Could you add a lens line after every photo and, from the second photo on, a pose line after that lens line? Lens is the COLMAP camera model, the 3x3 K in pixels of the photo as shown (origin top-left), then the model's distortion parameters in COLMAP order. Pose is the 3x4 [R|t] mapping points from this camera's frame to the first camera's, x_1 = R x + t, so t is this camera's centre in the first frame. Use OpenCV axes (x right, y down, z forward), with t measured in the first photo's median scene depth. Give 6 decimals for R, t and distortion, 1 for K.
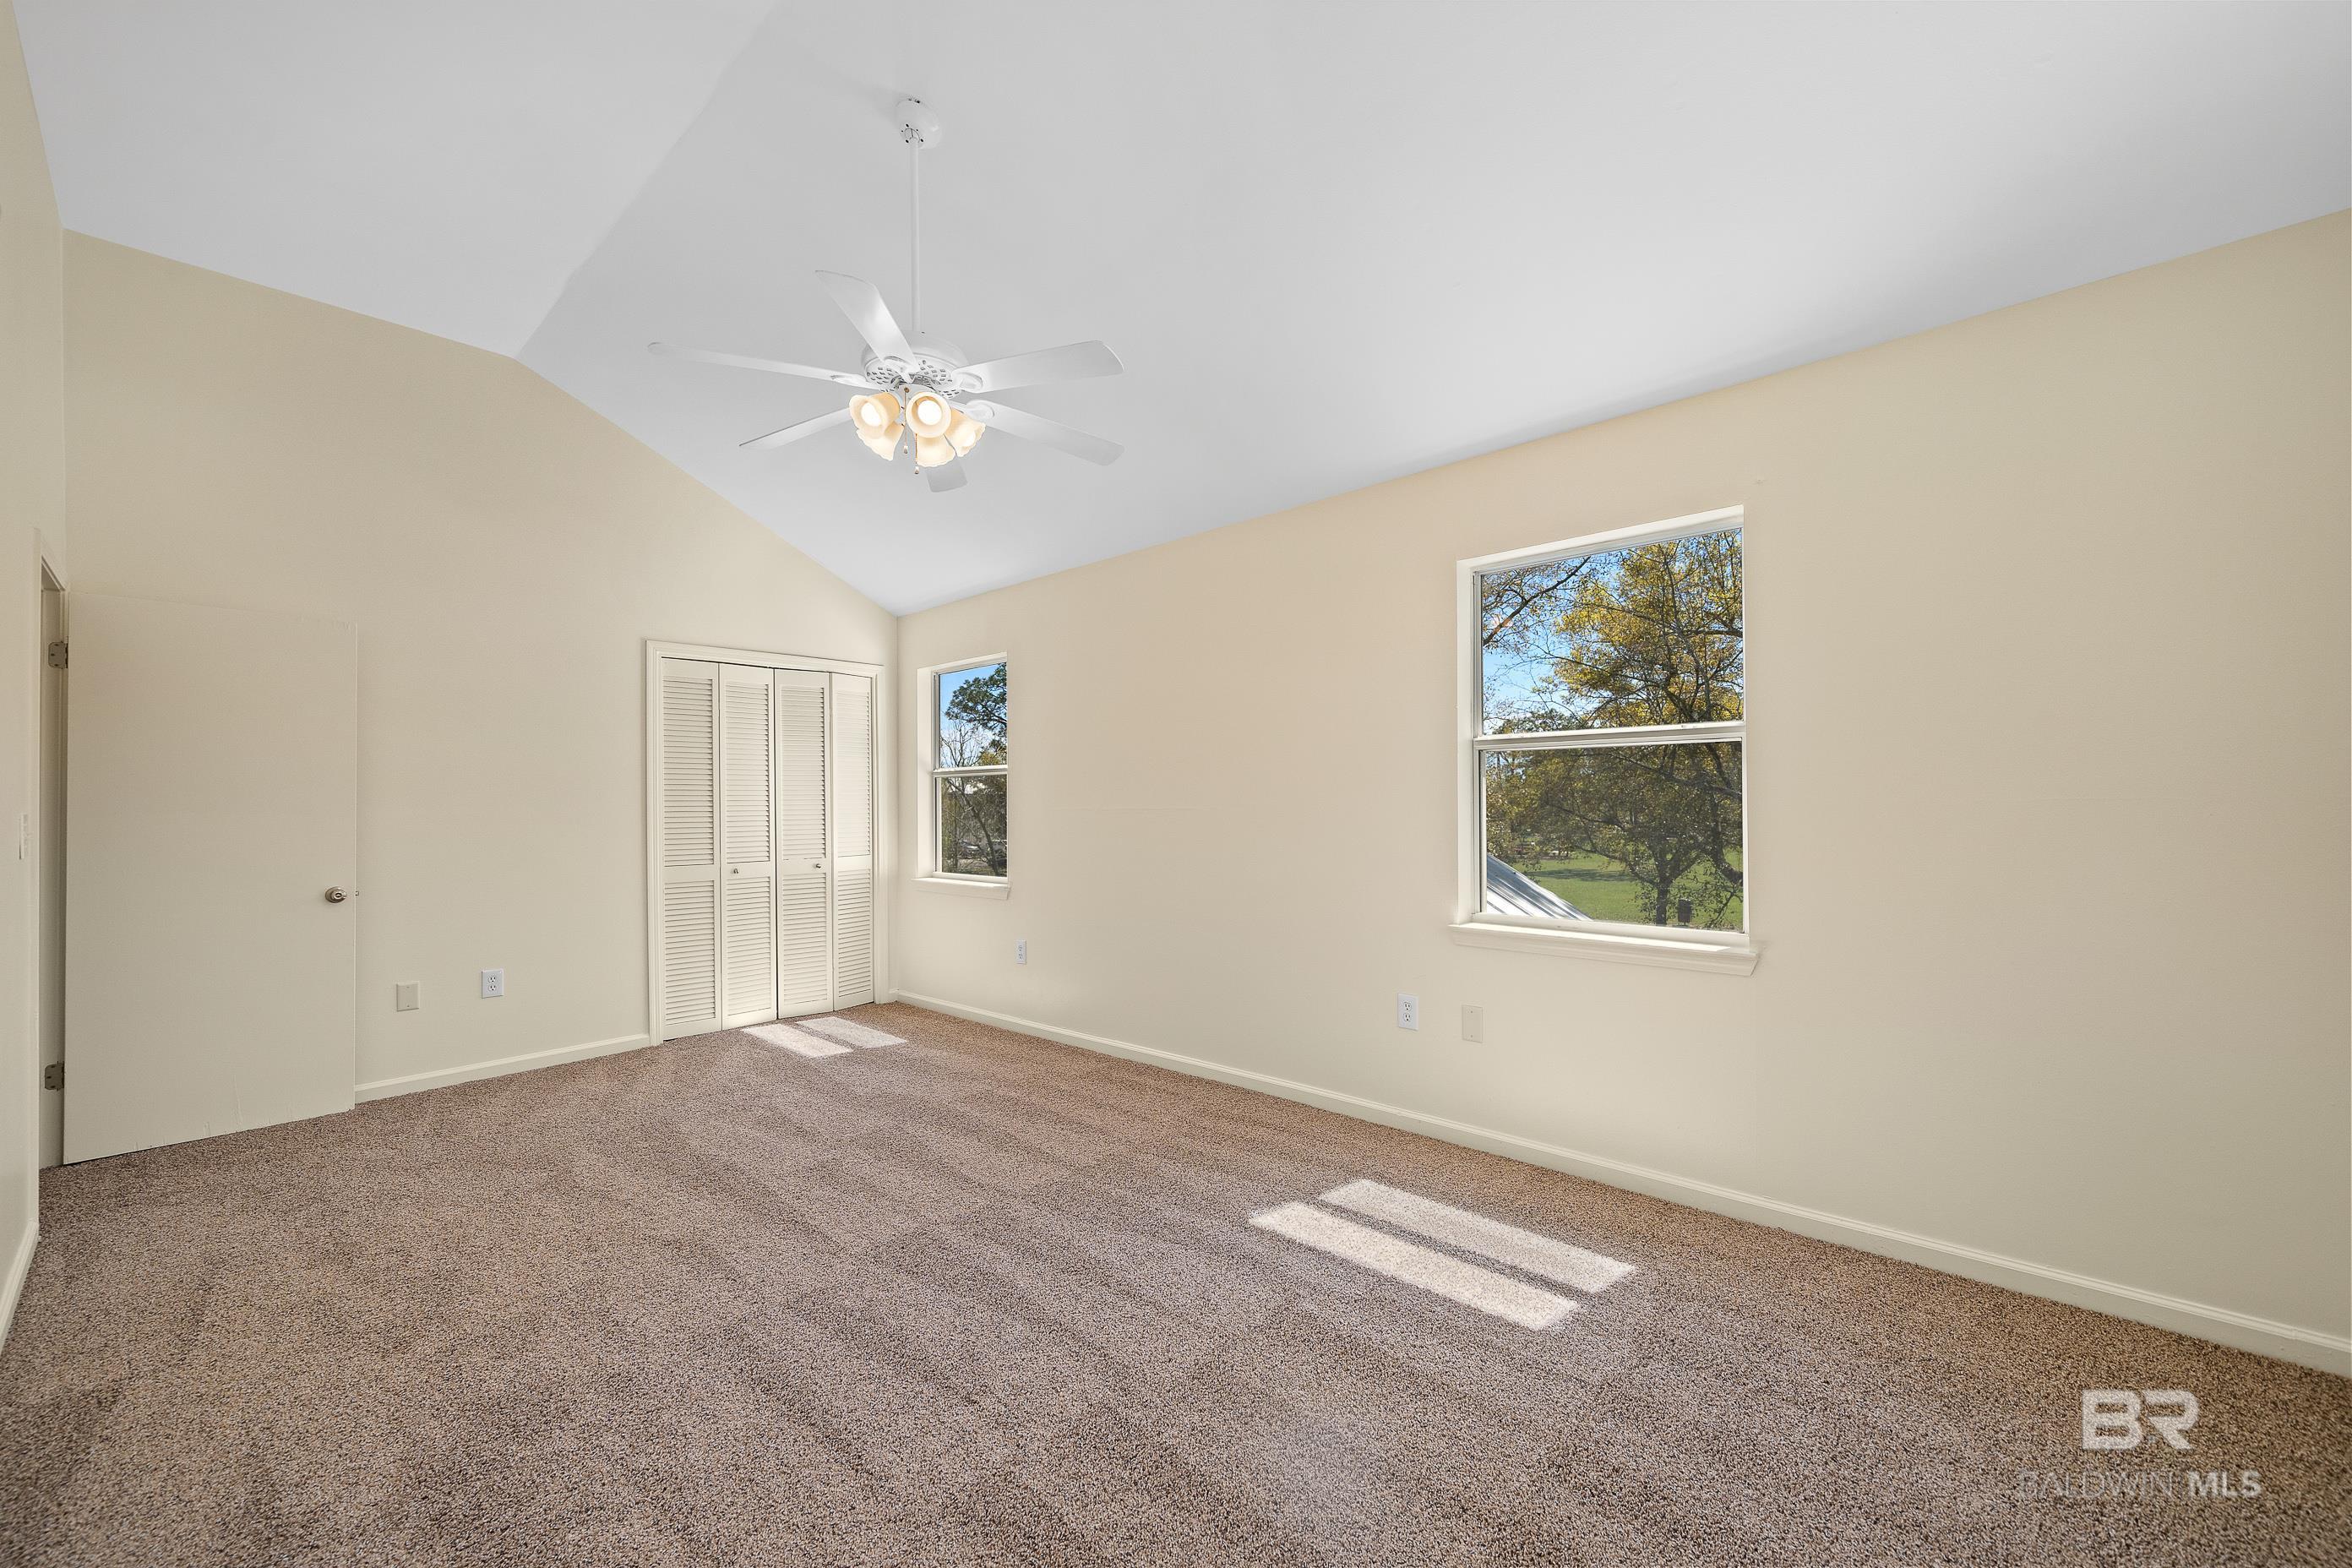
lens RADIAL K [[922.9, 0, 1189.4], [0, 922.9, 793.4], [0, 0, 1]] dist [0.000878, 0.000046]
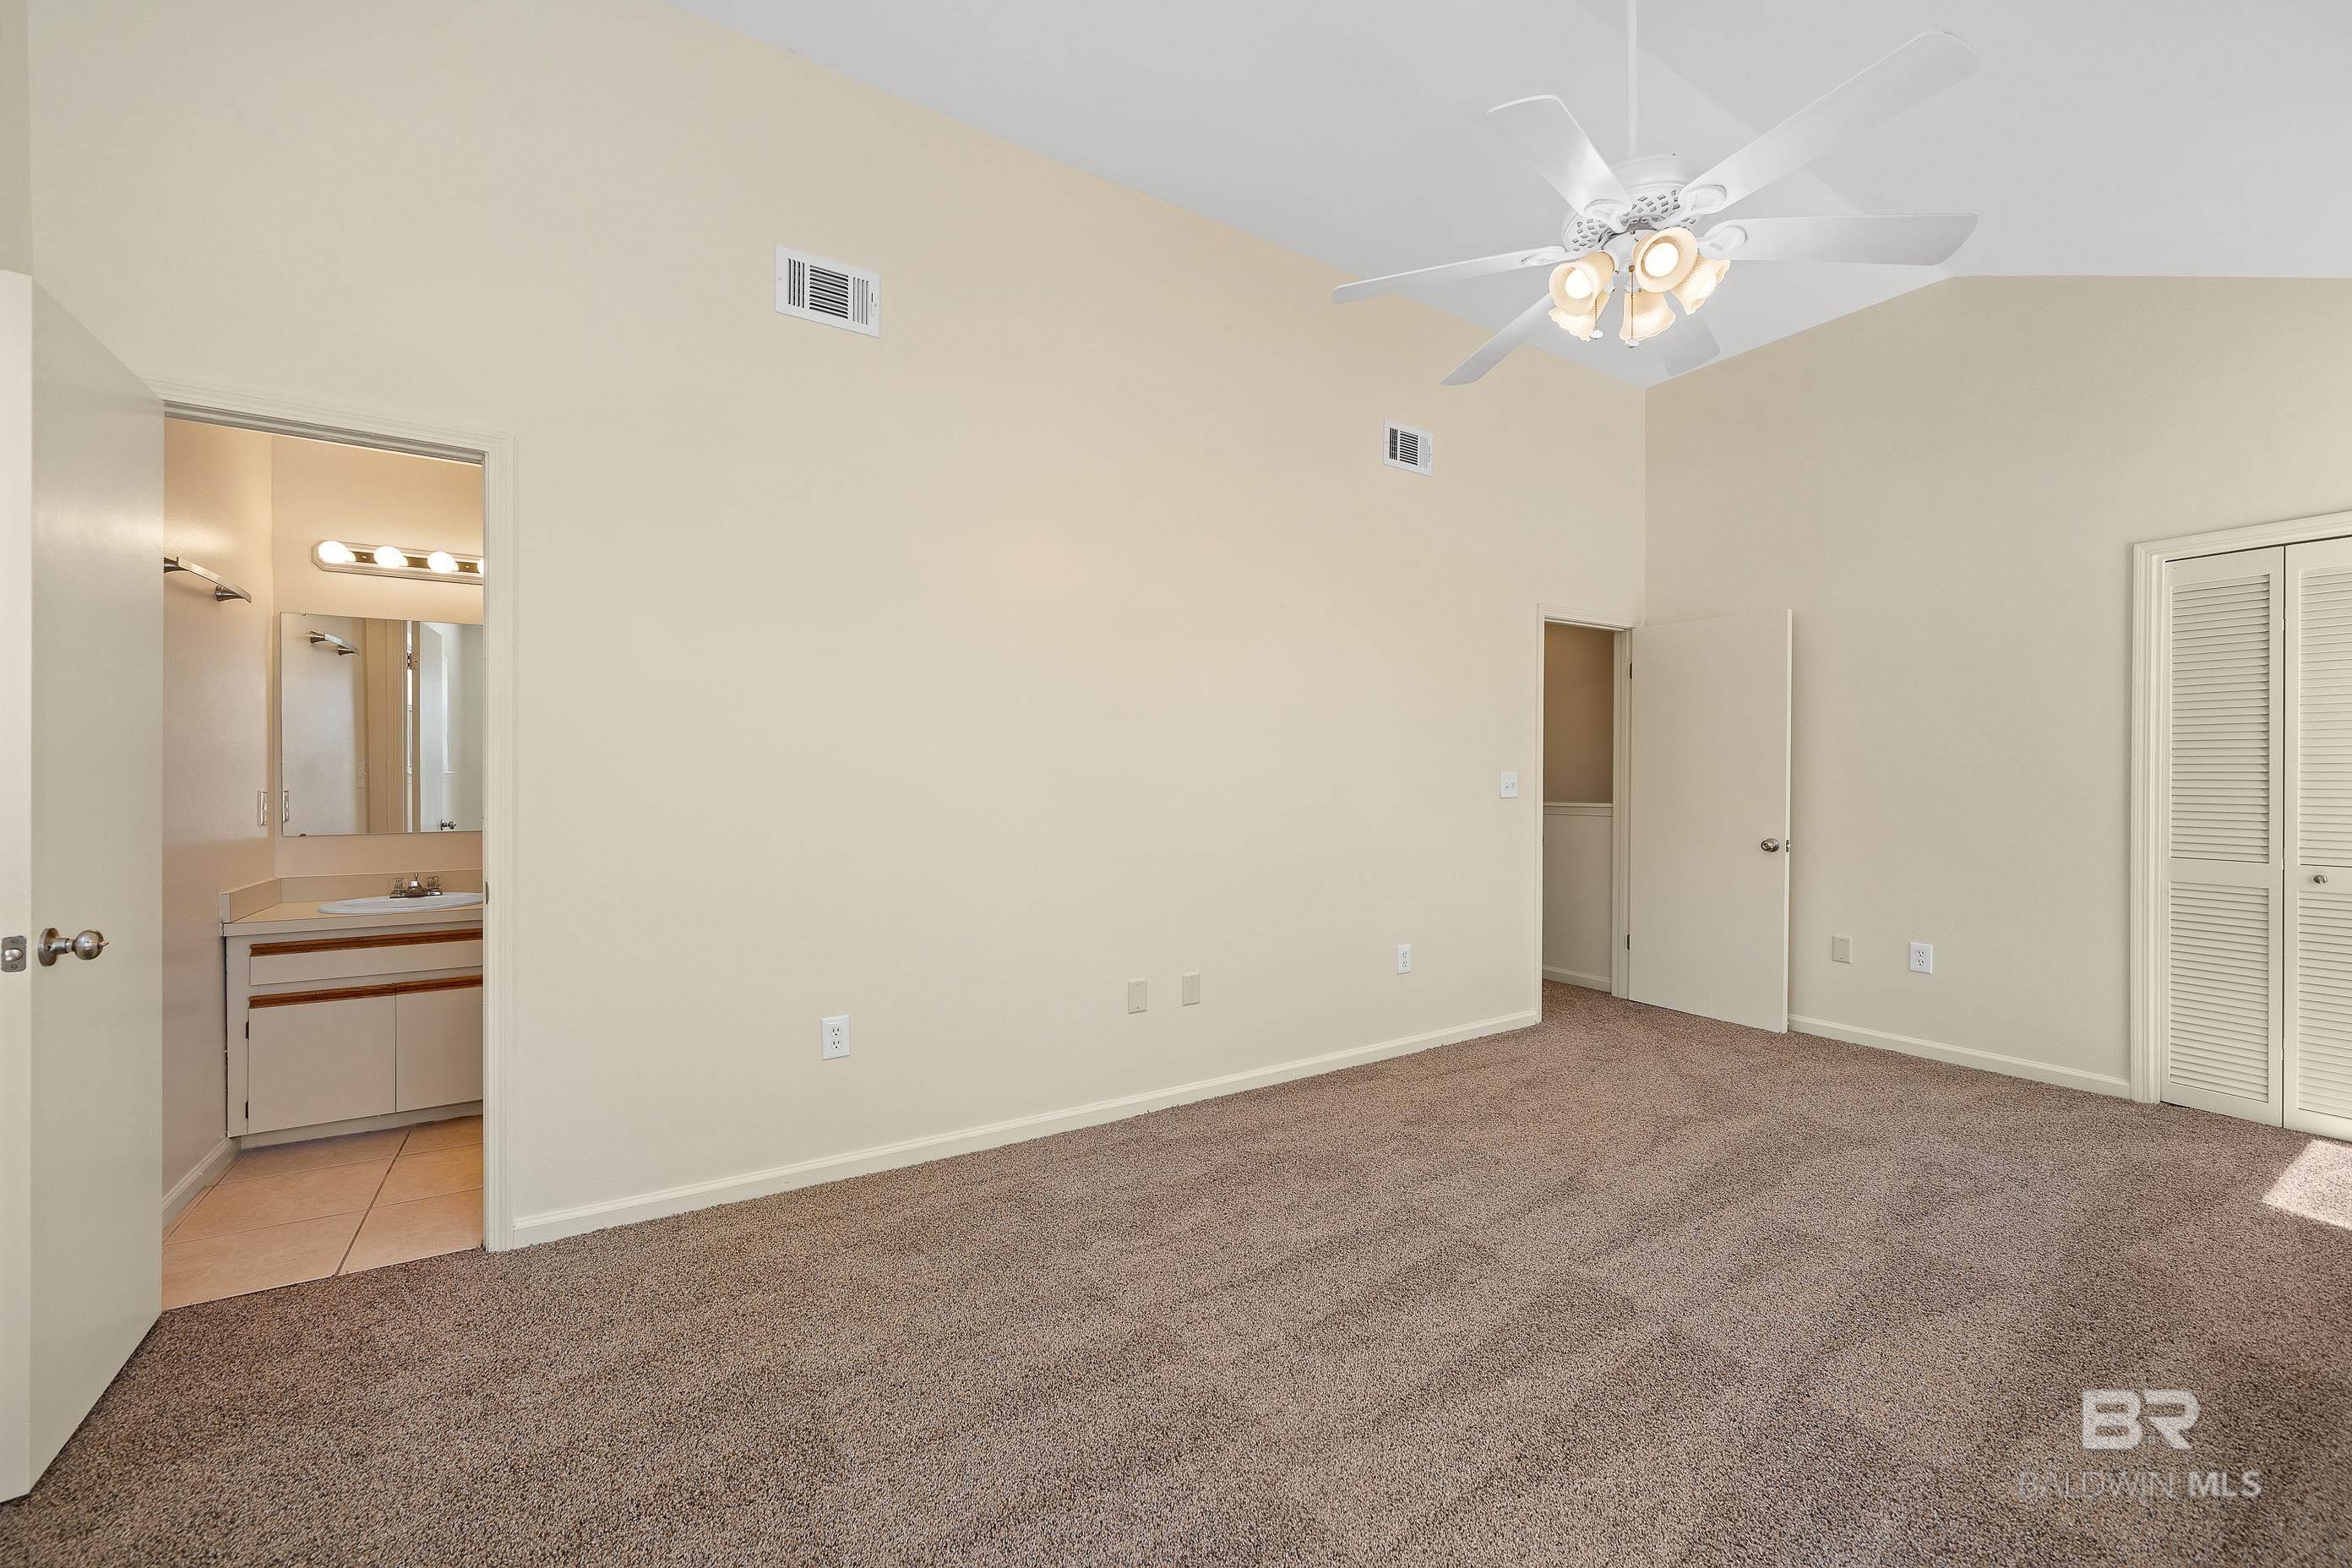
lens RADIAL K [[922.9, 0, 1187.4], [0, 922.9, 781.0], [0, 0, 1]] dist [0.000878, 0.000046]
pose [[-0.260795, 0.014290, -0.965289, 0.445690], [0.006948, 0.999892, 0.012925, 0.008973], [0.965369, -0.003336, -0.260866, 0.659881]]
